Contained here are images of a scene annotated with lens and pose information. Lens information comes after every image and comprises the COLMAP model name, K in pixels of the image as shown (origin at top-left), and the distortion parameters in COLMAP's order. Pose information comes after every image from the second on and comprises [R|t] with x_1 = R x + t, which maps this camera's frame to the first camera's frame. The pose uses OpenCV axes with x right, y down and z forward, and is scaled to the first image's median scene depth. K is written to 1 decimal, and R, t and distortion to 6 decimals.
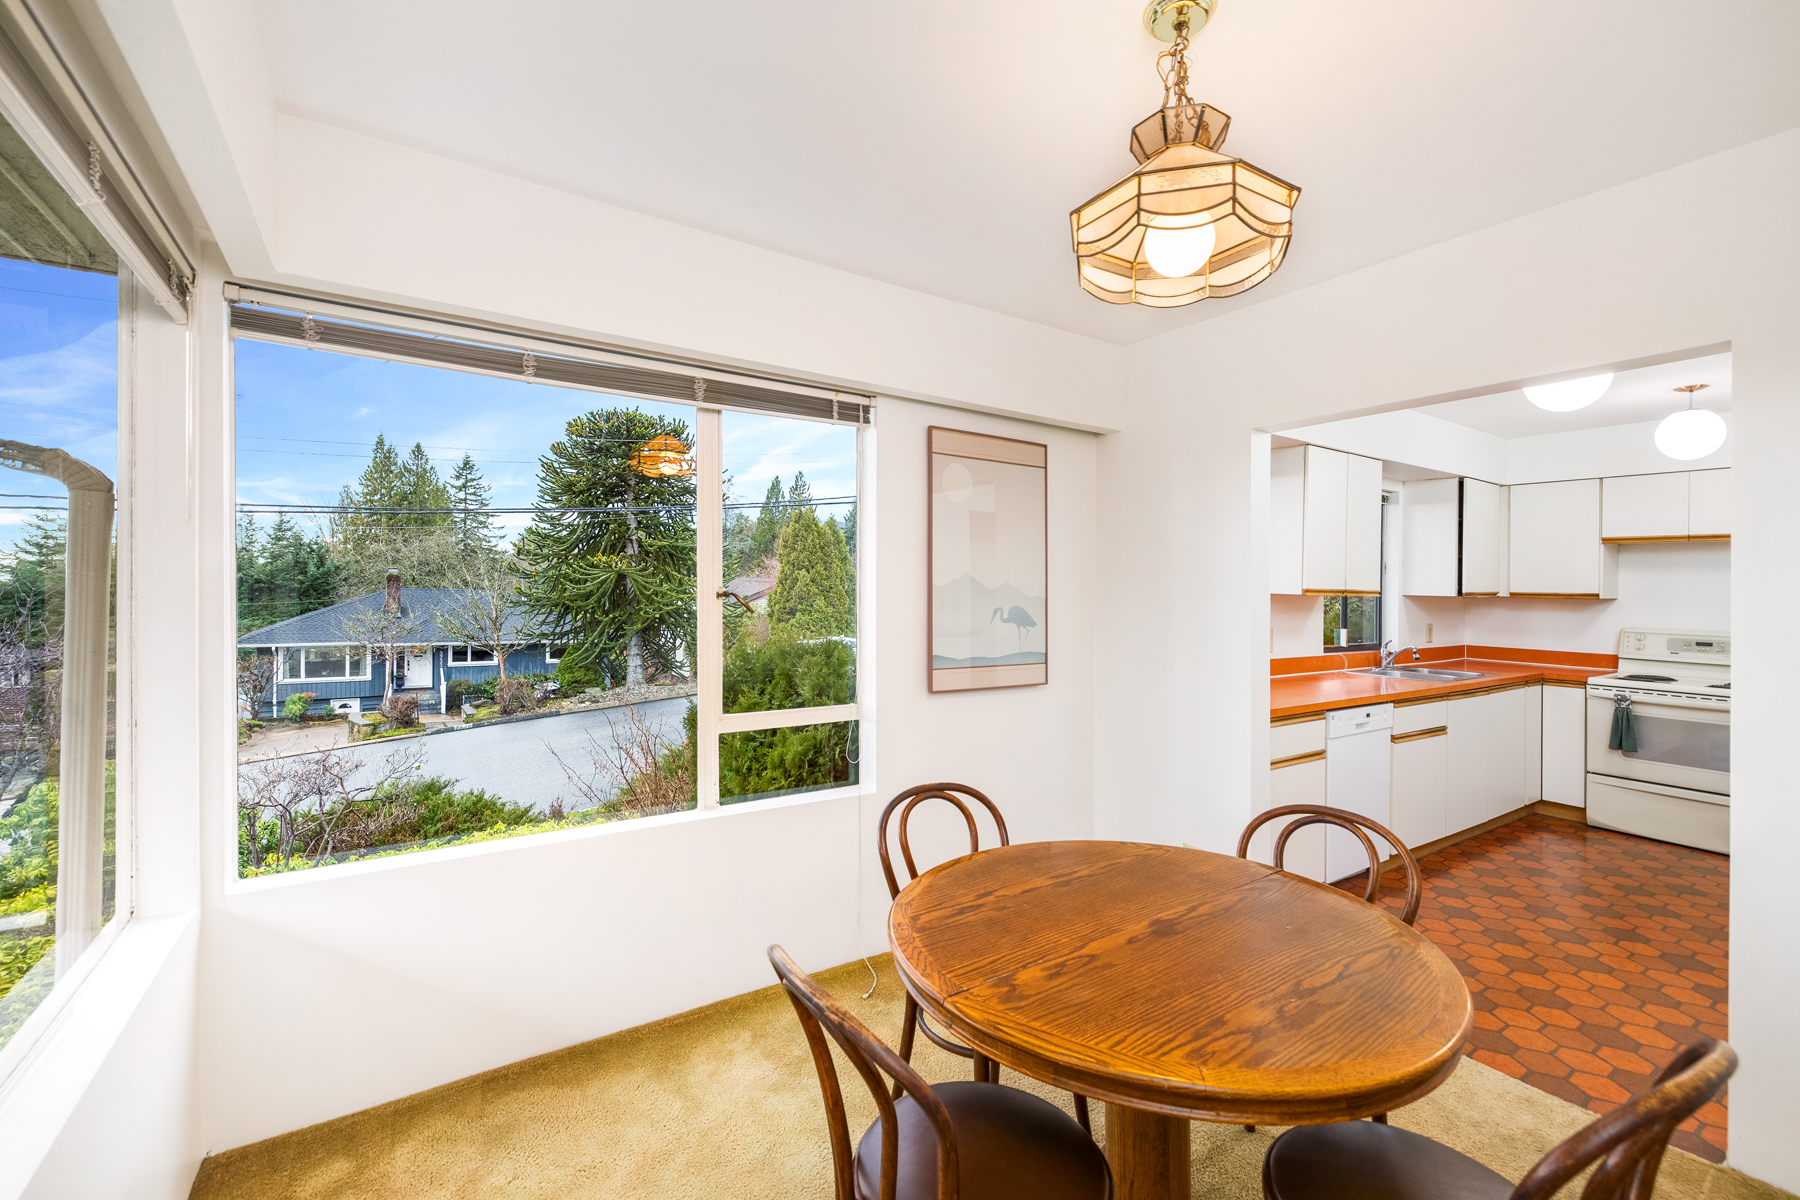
lens RADIAL K [[752.3, 0, 893.9], [0, 752.3, 593.6], [0, 0, 1]] dist [-0.002839, -0.000065]
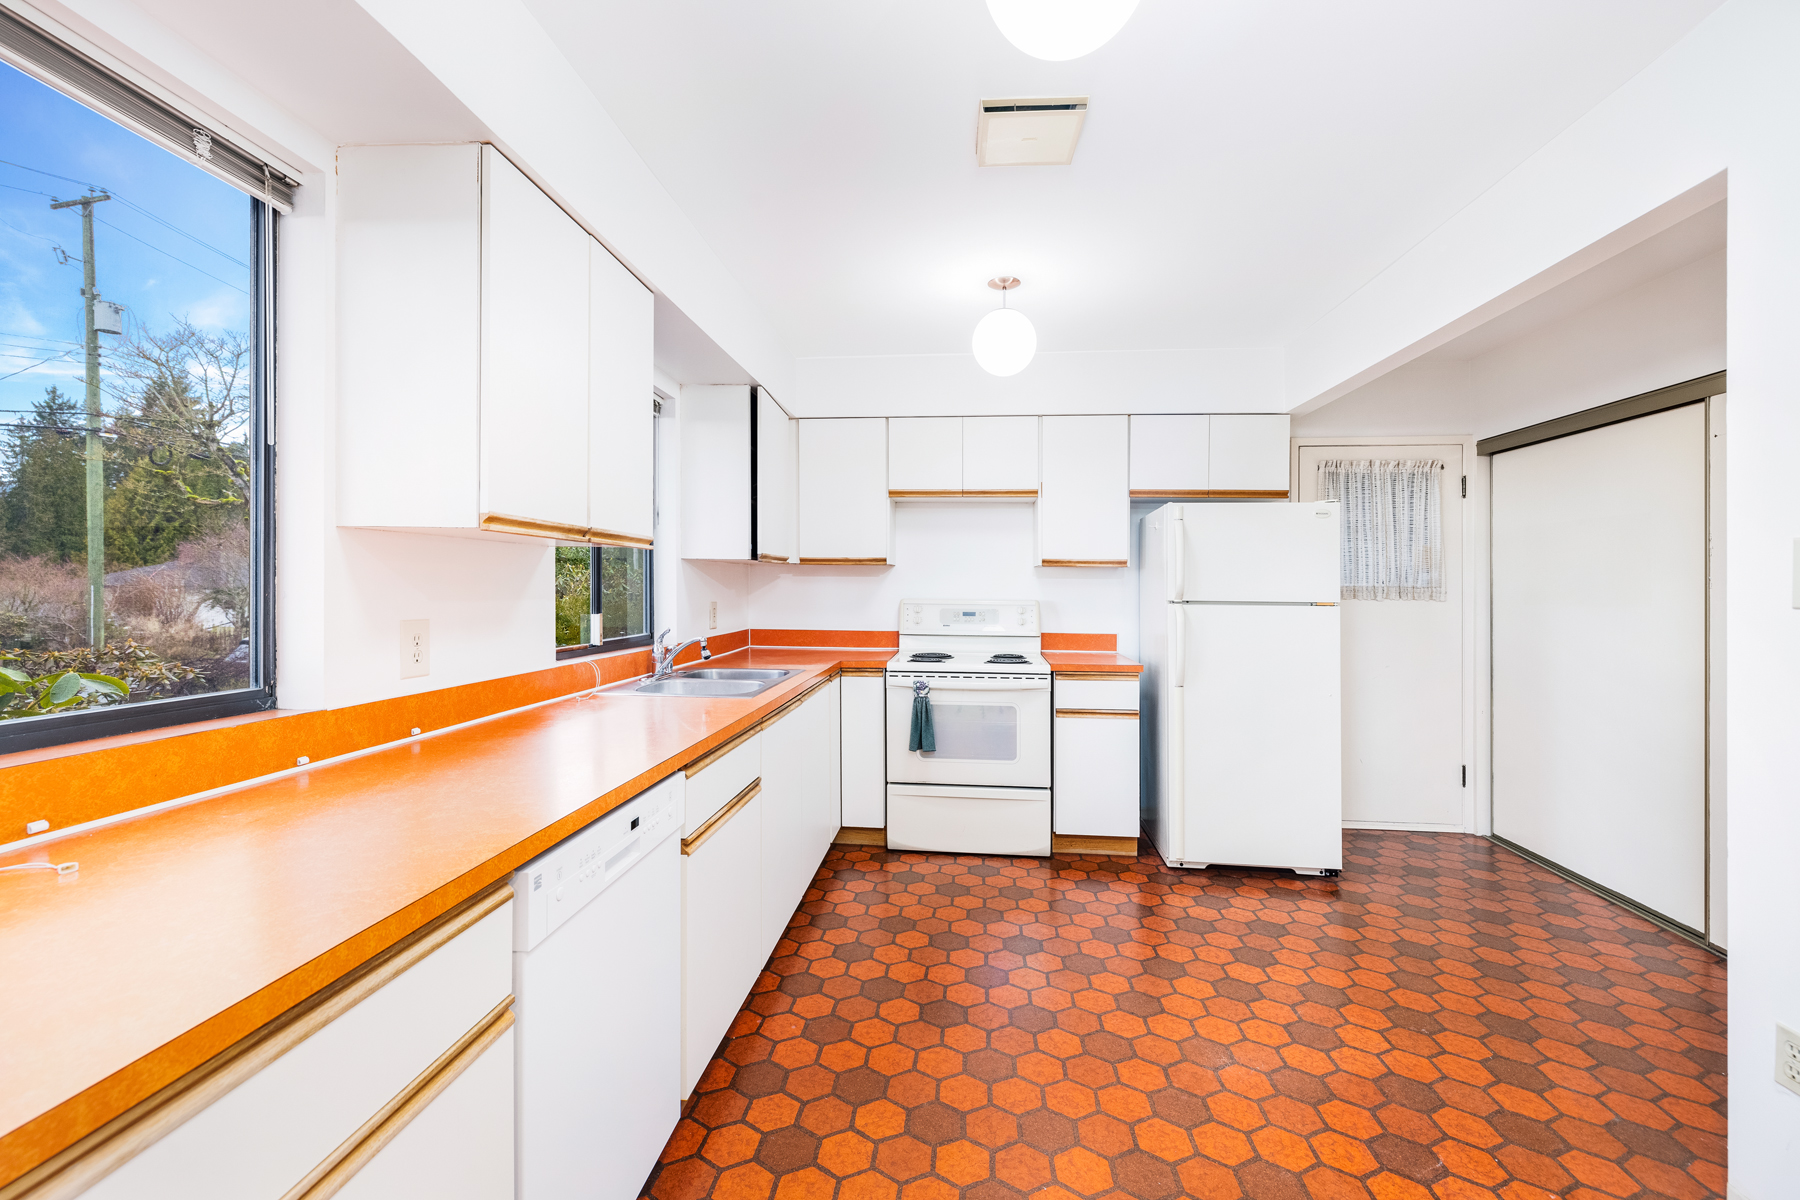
lens RADIAL K [[752.3, 0, 901.4], [0, 752.3, 582.2], [0, 0, 1]] dist [-0.002839, -0.000065]
pose [[0.619928, -0.008483, 0.784612, 0.318912], [0.011984, 0.999927, 0.001343, 0.026892], [-0.784567, 0.008570, 0.619985, 0.502167]]
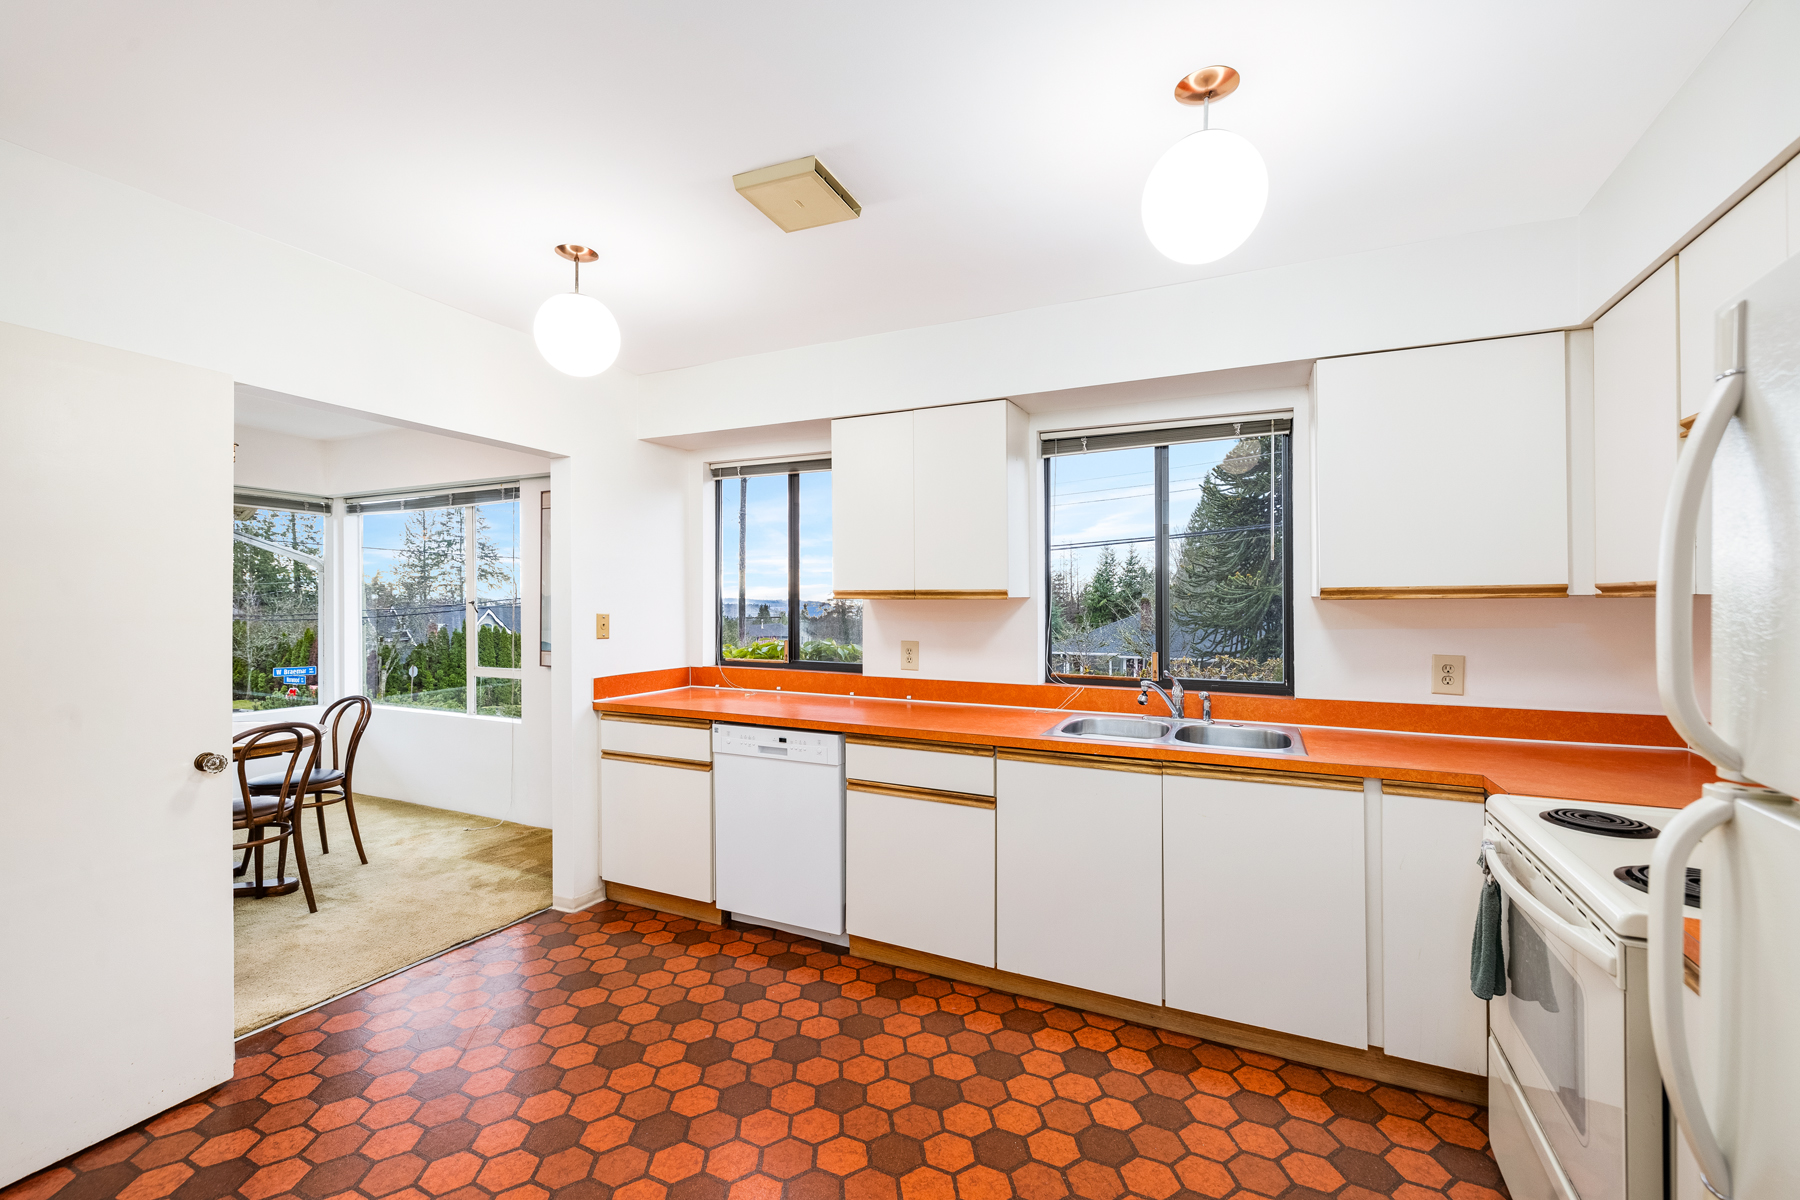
lens RADIAL K [[752.3, 0, 887.8], [0, 752.3, 611.6], [0, 0, 1]] dist [-0.002839, -0.000065]
pose [[0.517137, -0.002981, -0.855897, 1.111499], [-0.001993, 0.999987, -0.004688, 0.017583], [0.855900, 0.004130, 0.517124, 0.523854]]
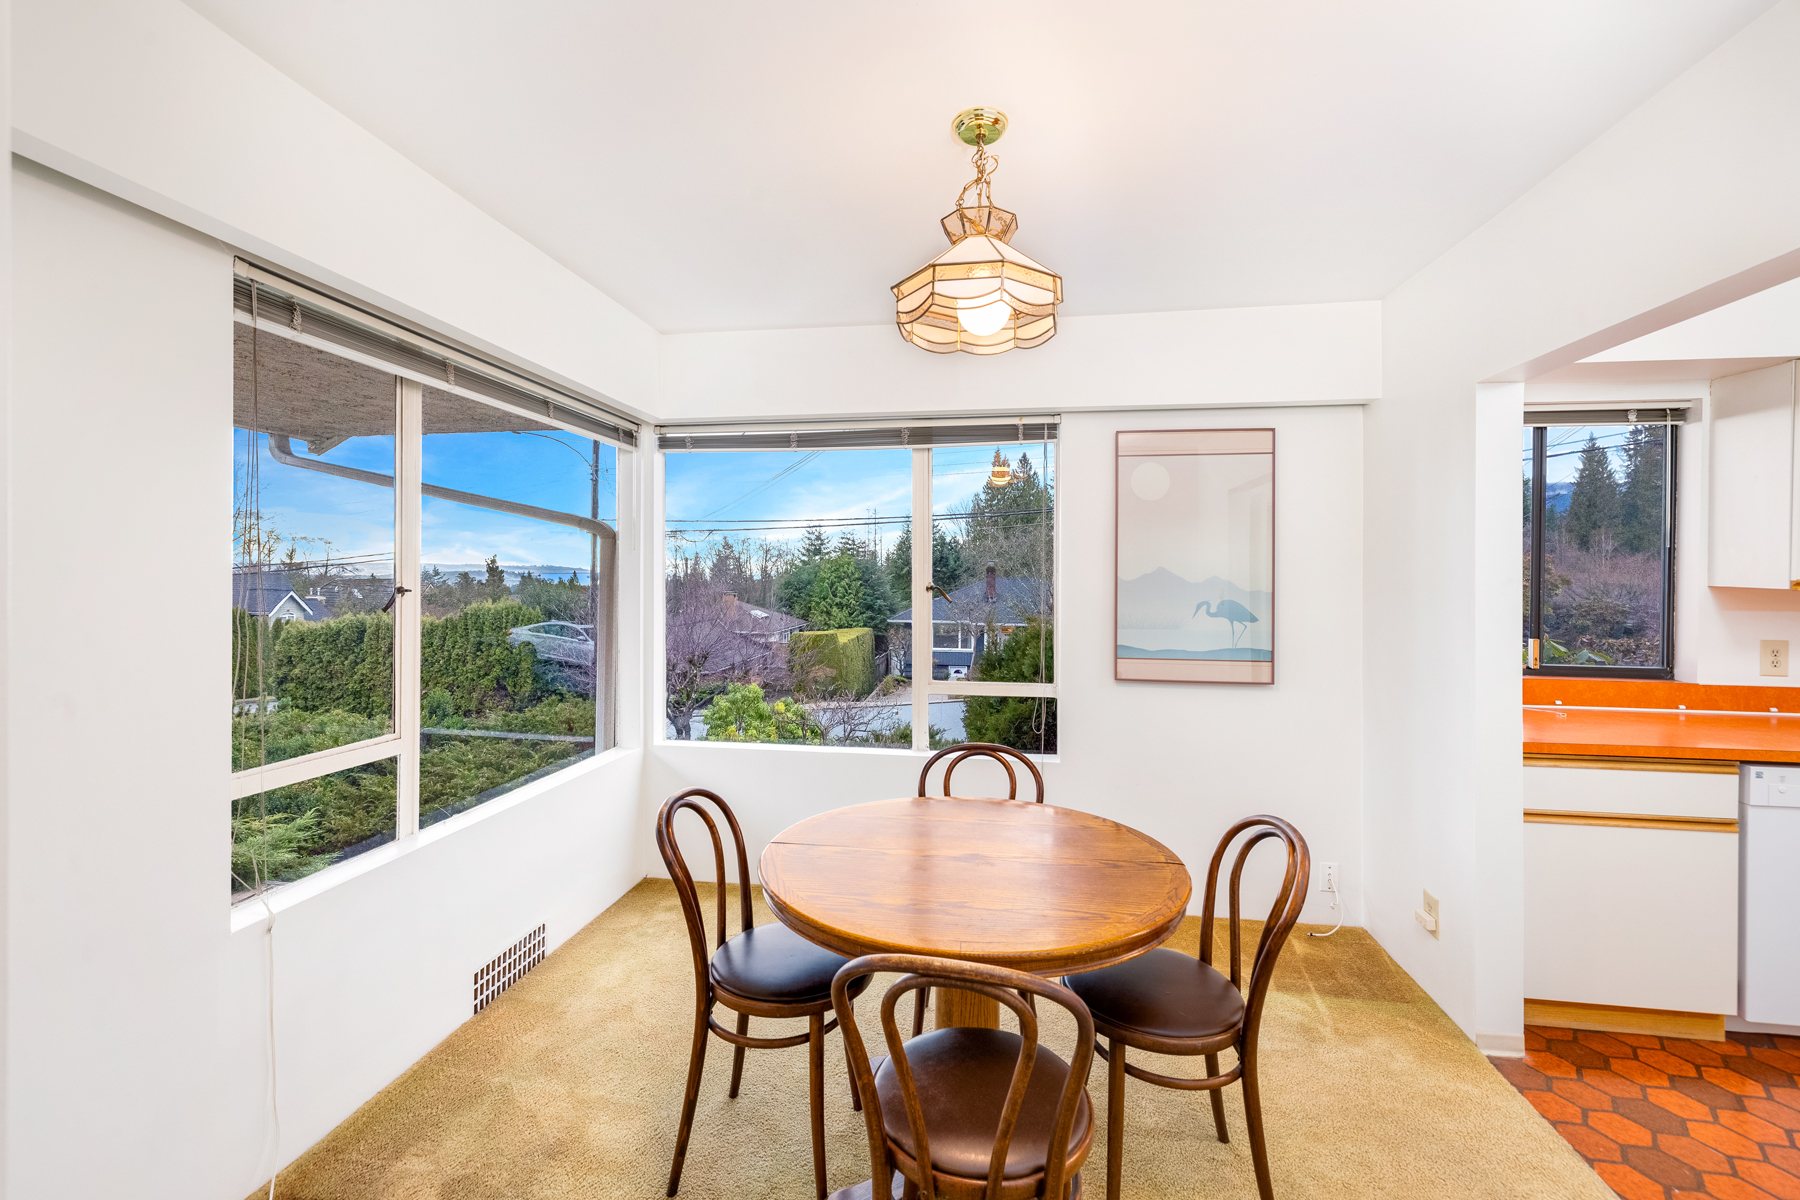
lens RADIAL K [[752.3, 0, 899.9], [0, 752.3, 587.6], [0, 0, 1]] dist [-0.002839, -0.000065]
pose [[0.740187, 0.003695, -0.672391, 0.348497], [0.001808, 0.999970, 0.007485, -0.005476], [0.672398, -0.006756, 0.740159, -0.002028]]
